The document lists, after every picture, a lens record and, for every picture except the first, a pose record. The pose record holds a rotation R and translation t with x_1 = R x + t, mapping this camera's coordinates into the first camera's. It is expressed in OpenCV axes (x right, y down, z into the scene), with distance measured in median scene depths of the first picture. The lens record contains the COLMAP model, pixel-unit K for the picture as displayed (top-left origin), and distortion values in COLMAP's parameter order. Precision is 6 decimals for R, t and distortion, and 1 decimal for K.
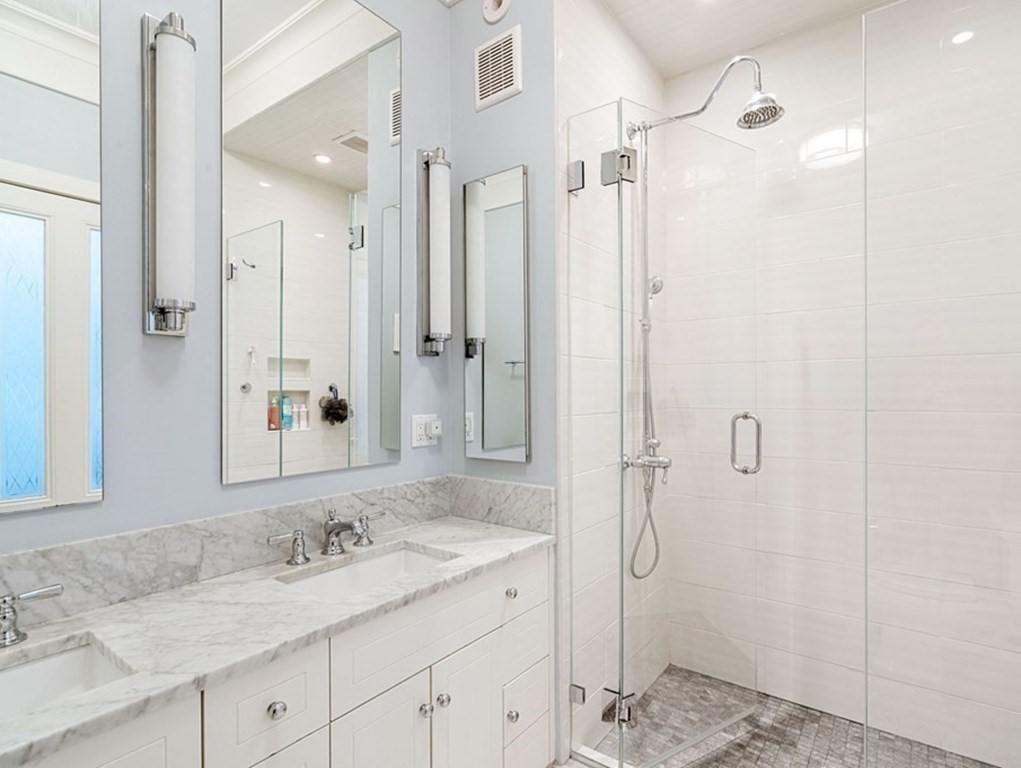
lens RADIAL K [[525.4, 0, 510.5], [0, 525.4, 384.0], [0, 0, 1]] dist [0.003455, 0.002617]
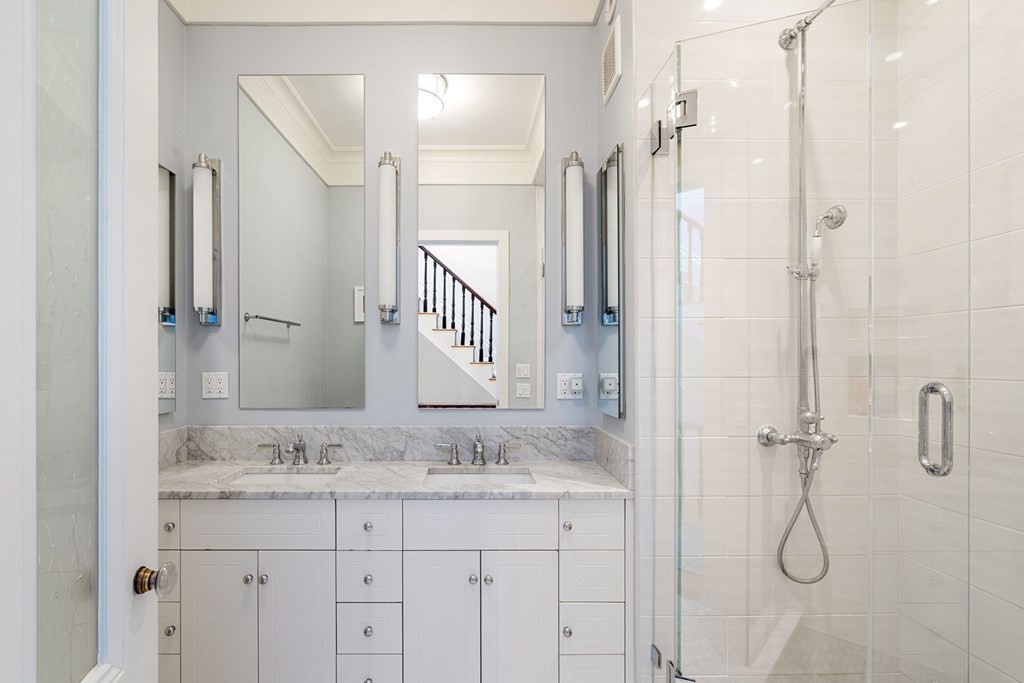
lens RADIAL K [[487.1, 0, 513.8], [0, 487.1, 357.5], [0, 0, 1]] dist [-0.000763, 0.000491]
pose [[0.597030, -0.005399, -0.802200, 0.719439], [0.007854, 0.999969, -0.000885, 0.022645], [0.802180, -0.005772, 0.597054, 0.236318]]
